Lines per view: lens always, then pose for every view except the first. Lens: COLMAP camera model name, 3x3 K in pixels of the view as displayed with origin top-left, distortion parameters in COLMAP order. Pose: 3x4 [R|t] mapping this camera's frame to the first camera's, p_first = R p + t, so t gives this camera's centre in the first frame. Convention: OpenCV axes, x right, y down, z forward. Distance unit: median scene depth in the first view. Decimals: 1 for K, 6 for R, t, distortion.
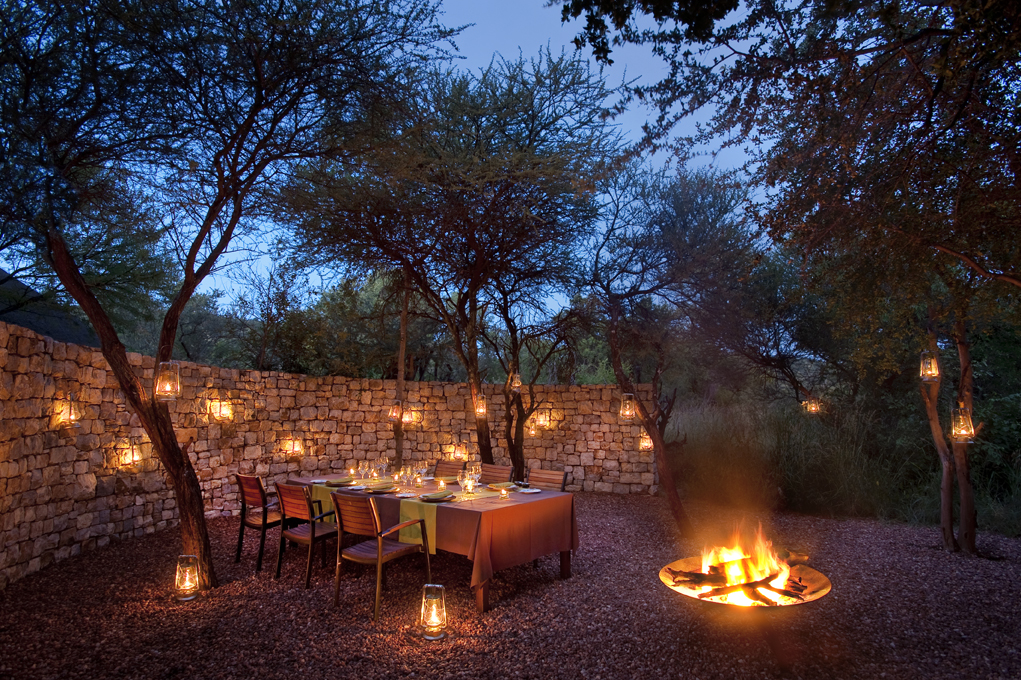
lens RADIAL K [[603.9, 0, 514.1], [0, 603.9, 348.0], [0, 0, 1]] dist [-0.008988, -0.000209]
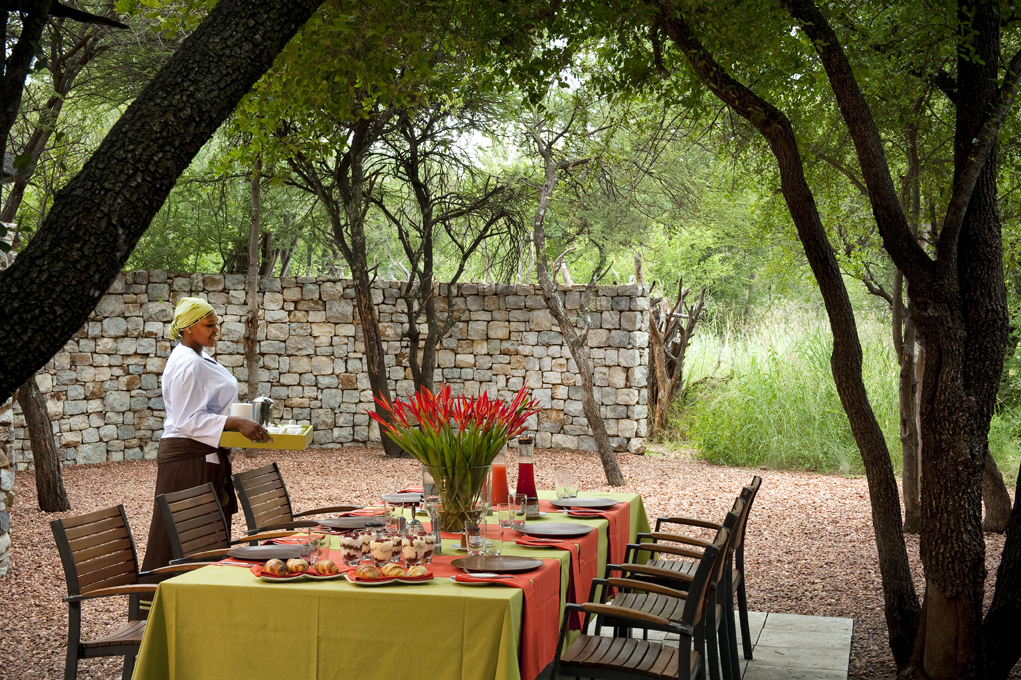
lens RADIAL K [[1569.6, 0, 511.3], [0, 1569.6, 339.3], [0, 0, 1]] dist [0.111899, 0.000000]
pose [[0.999899, 0.007292, -0.012214, 0.111749], [-0.005696, 0.992022, 0.125935, -0.094609], [0.013035, -0.125852, 0.991963, -0.684335]]
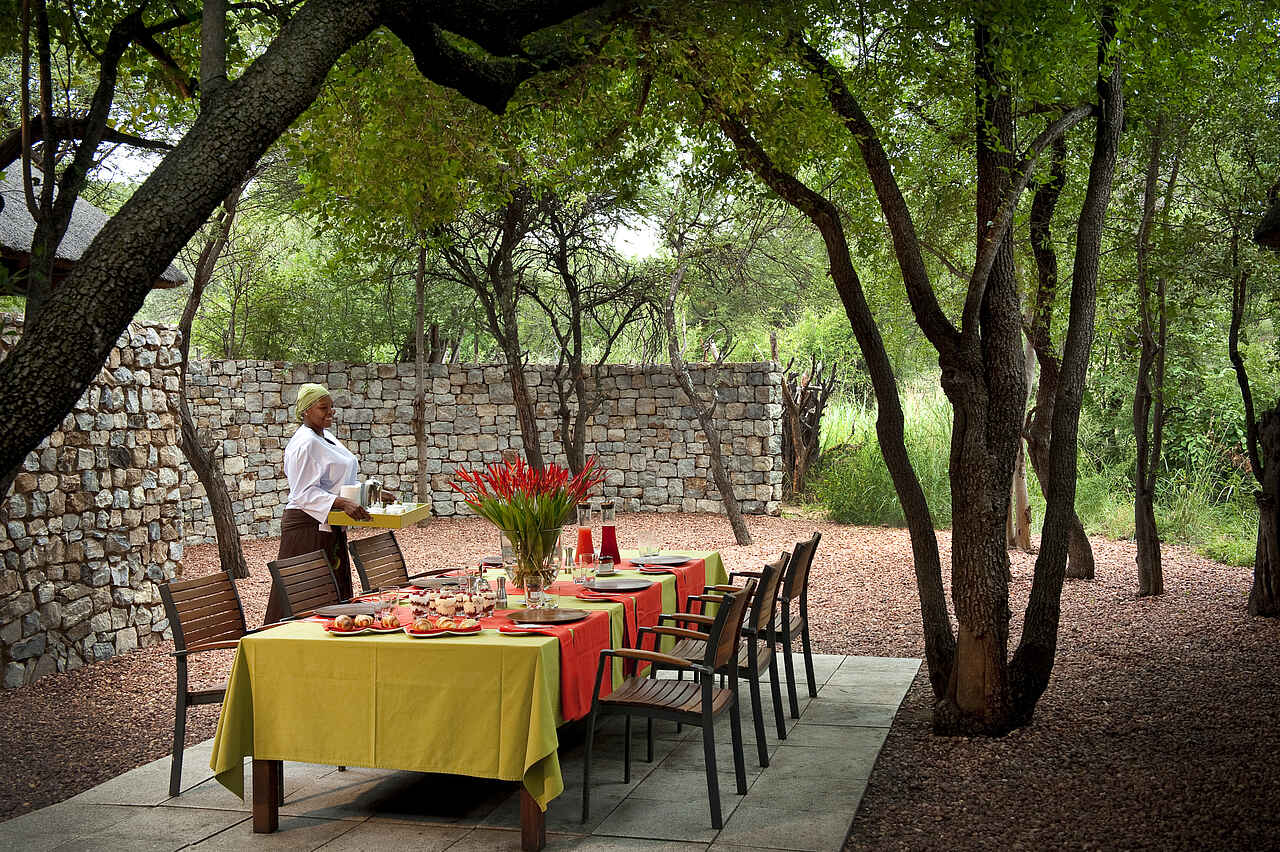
lens RADIAL K [[1437.7, 0, 636.0], [0, 1437.7, 428.3], [0, 0, 1]] dist [0.033158, 0.000000]
pose [[0.998185, -0.019825, -0.056872, 0.163816], [0.027339, 0.990528, 0.134559, -0.094744], [0.053666, -0.135869, 0.989272, -0.692252]]
